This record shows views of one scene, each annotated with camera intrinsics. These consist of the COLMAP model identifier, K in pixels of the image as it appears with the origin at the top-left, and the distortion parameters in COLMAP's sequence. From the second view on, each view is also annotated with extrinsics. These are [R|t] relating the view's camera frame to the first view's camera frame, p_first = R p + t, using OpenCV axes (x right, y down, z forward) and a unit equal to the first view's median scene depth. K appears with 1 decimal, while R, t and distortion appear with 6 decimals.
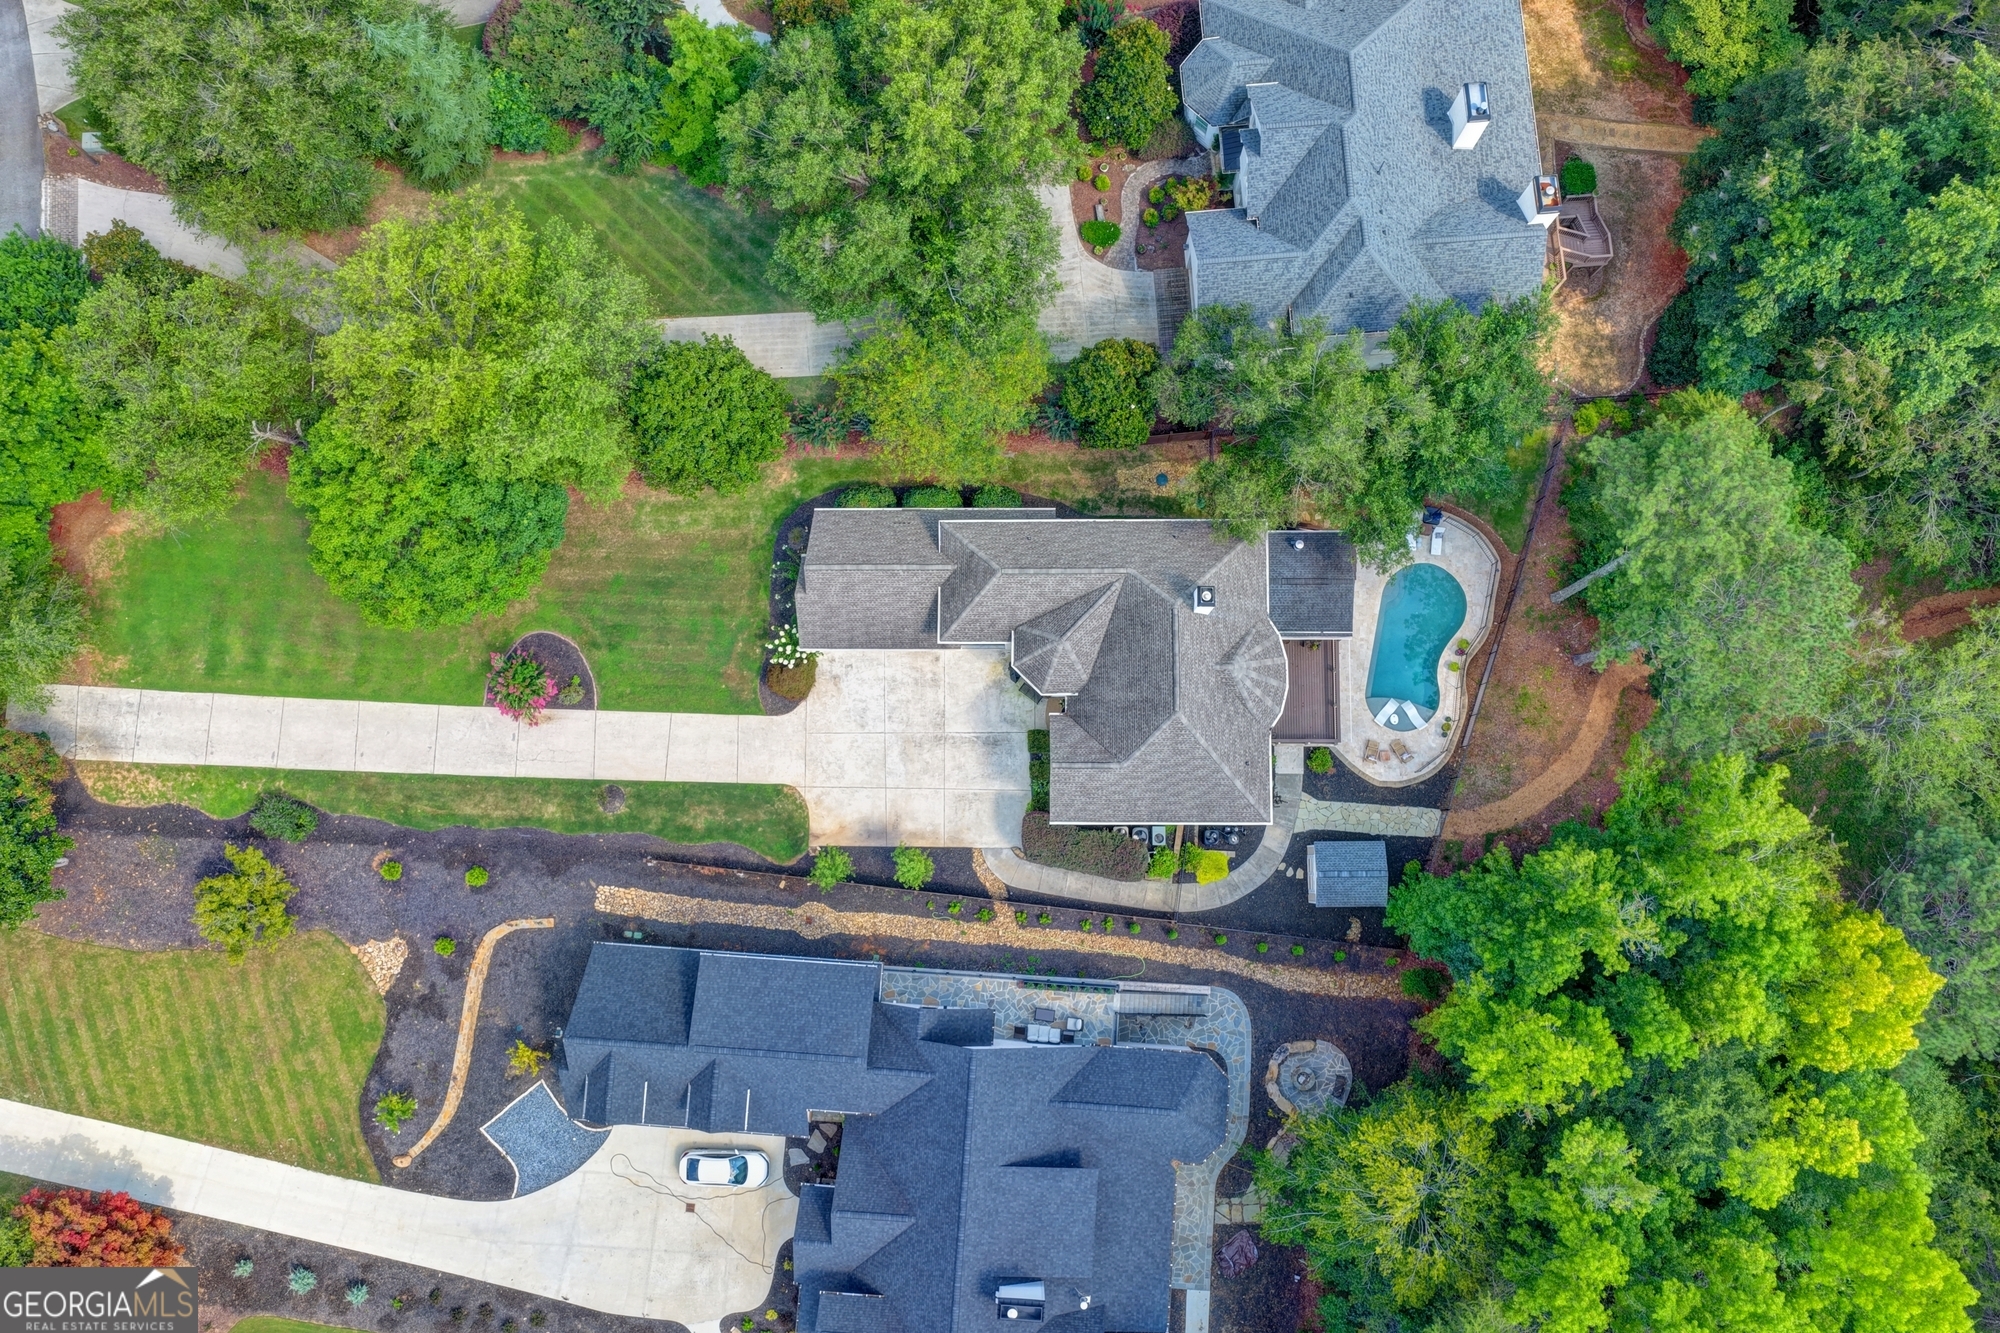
lens RADIAL K [[1666.2, 0, 994.2], [0, 1666.2, 666.3], [0, 0, 1]] dist [-0.010083, -0.000520]
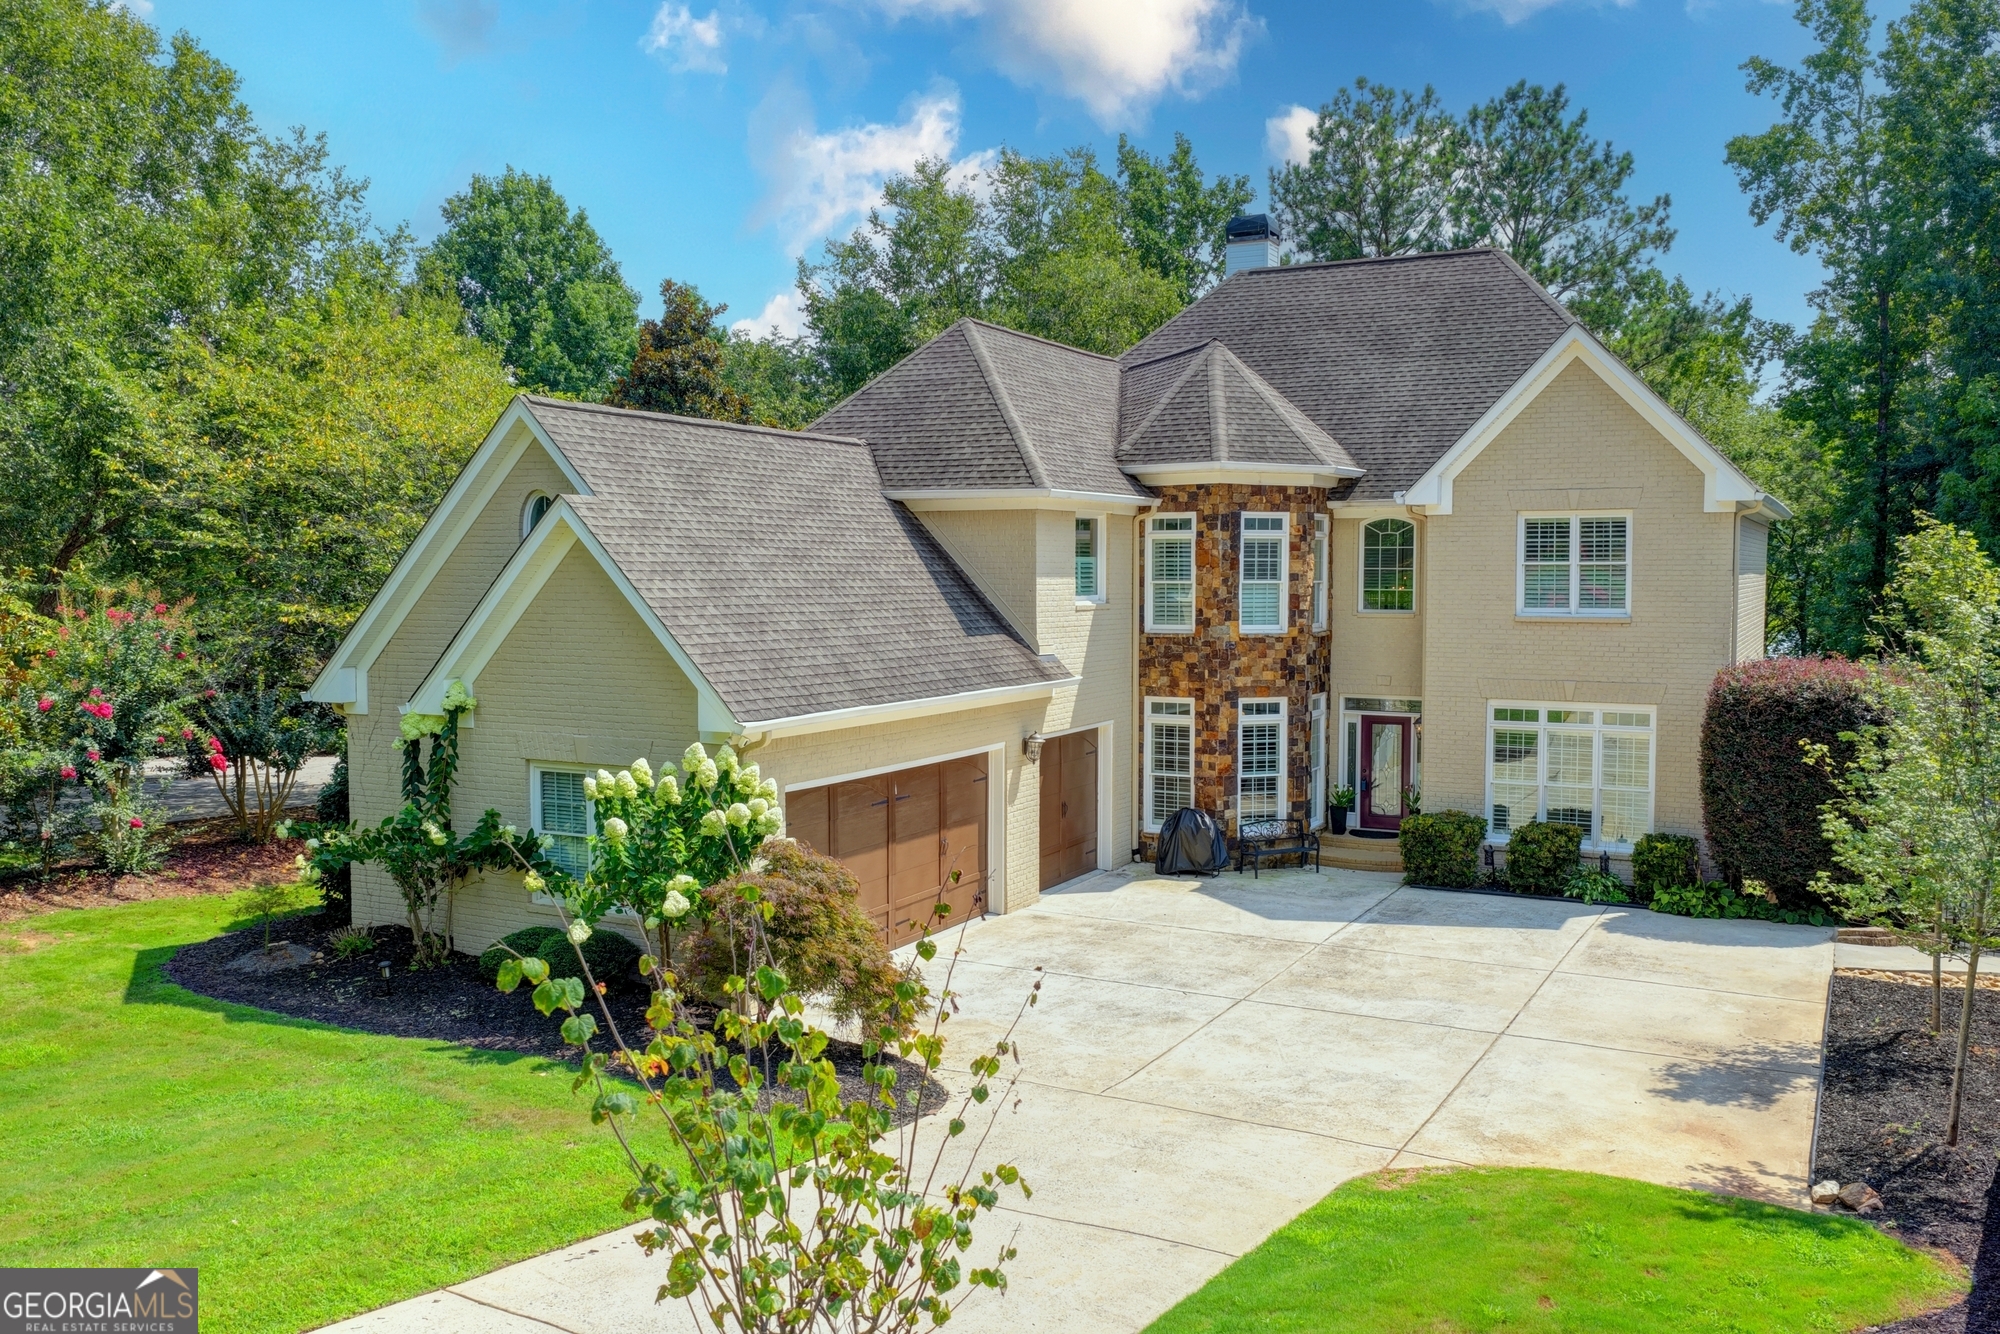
lens RADIAL K [[1660.3, 0, 1000.0], [0, 1660.3, 667.0], [0, 0, 1]] dist [-0.010021, 0.029081]
pose [[0.458492, -0.039756, 0.887809, -0.273844], [0.881239, 0.149507, -0.448404, 0.103929], [-0.114907, 0.987961, 0.103582, 0.946226]]
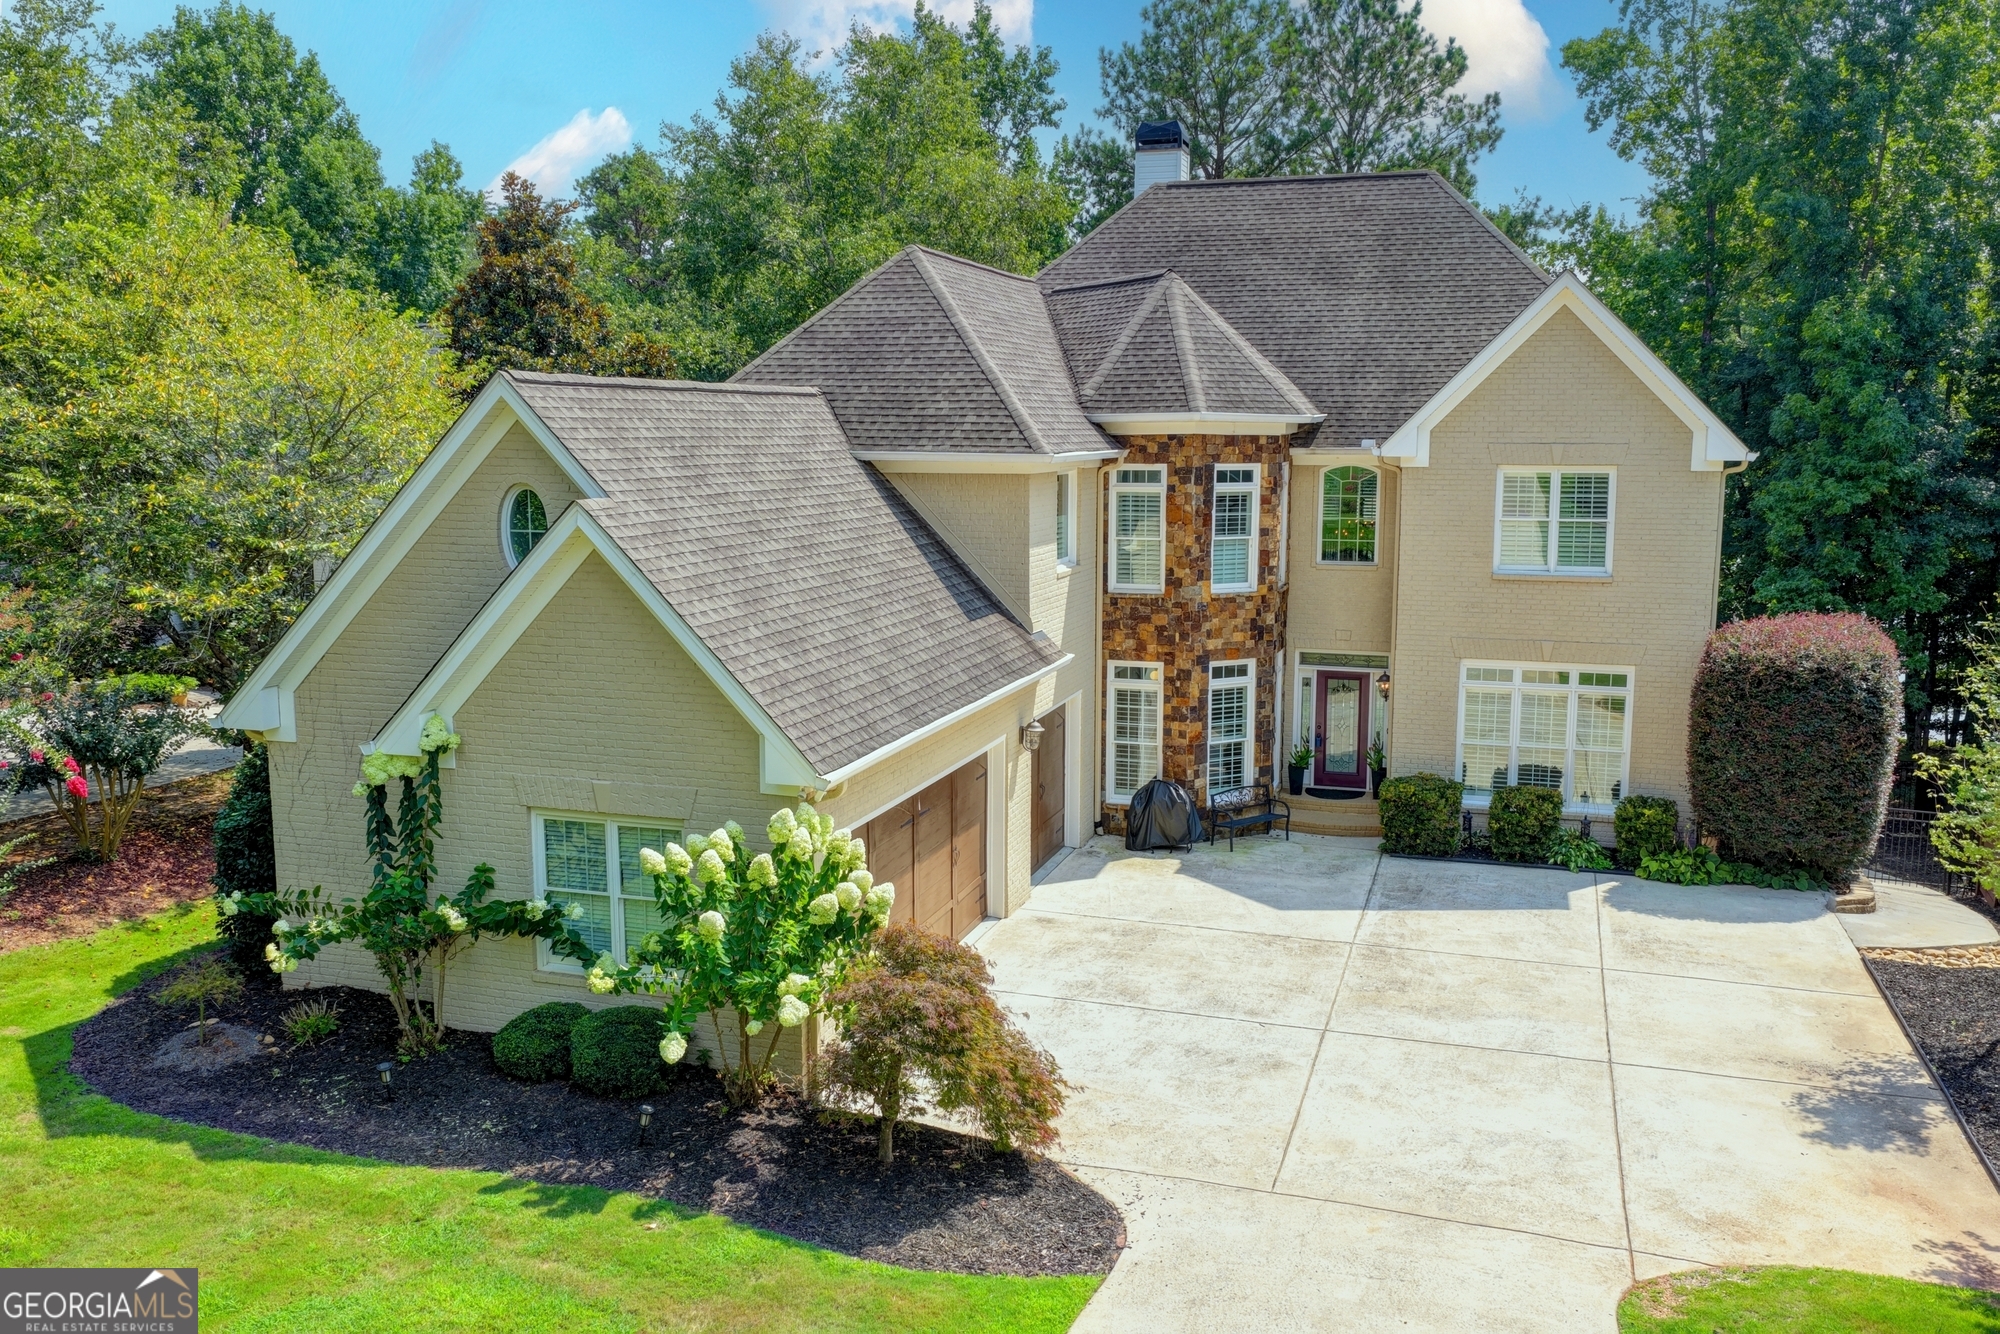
lens RADIAL K [[1658.7, 0, 1000.7], [0, 1658.7, 664.2], [0, 0, 1]] dist [-0.014192, 0.036893]
pose [[0.298840, -0.124007, 0.946212, -0.266470], [0.946434, 0.165584, -0.277210, 0.051721], [-0.122301, 0.978368, 0.166848, 0.935117]]
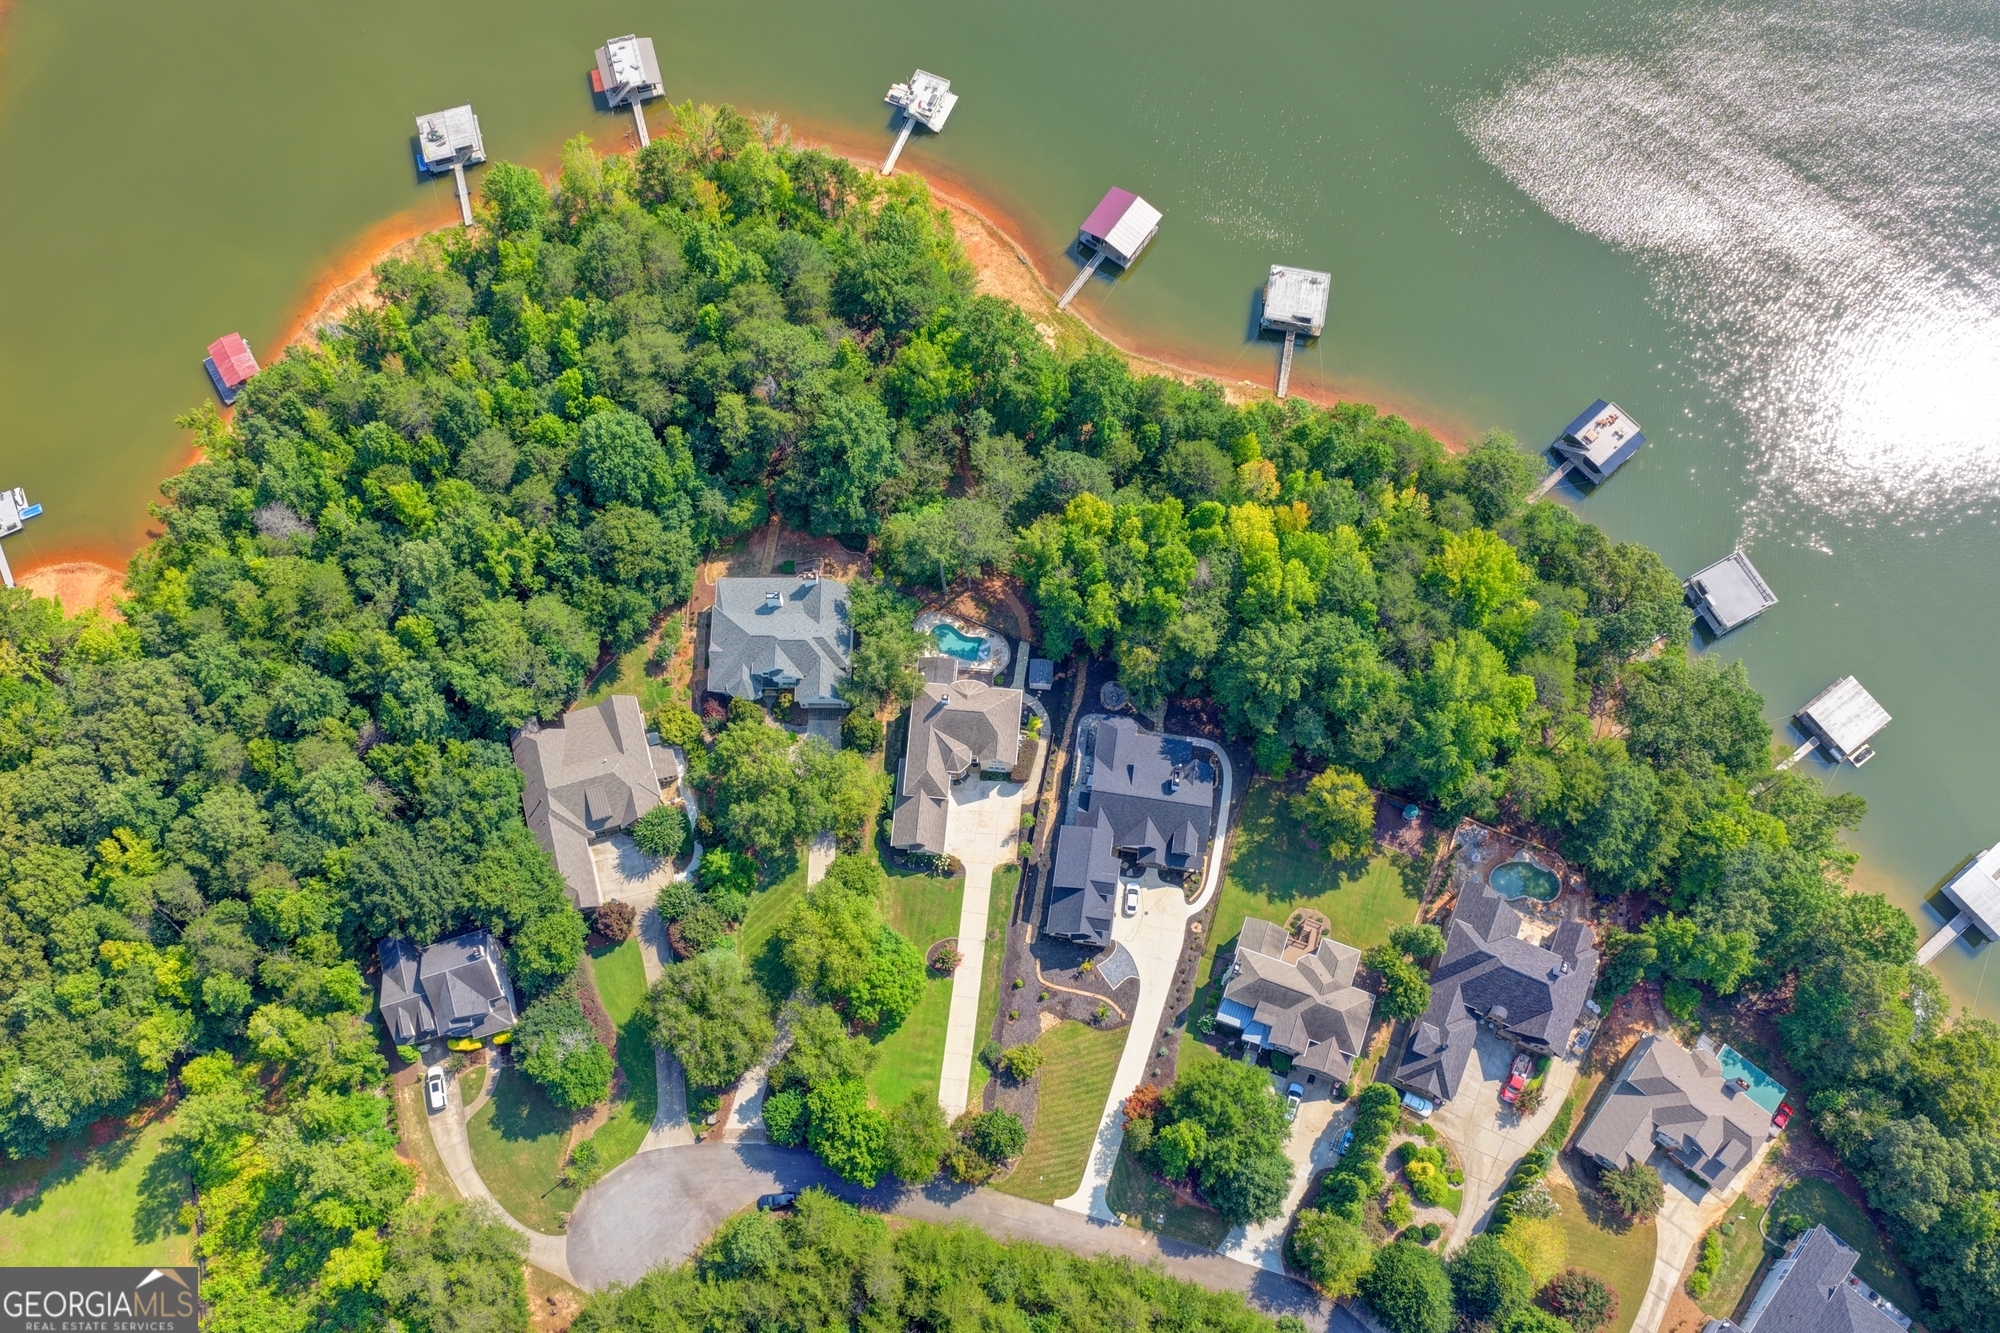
lens RADIAL K [[1658.7, 0, 1000.7], [0, 1658.7, 663.7], [0, 0, 1]] dist [-0.014192, 0.036893]
pose [[0.079701, -0.938757, 0.335237, -0.697483], [0.989089, 0.116277, 0.090457, -0.191512], [-0.123897, 0.324370, 0.937781, -1.568957]]
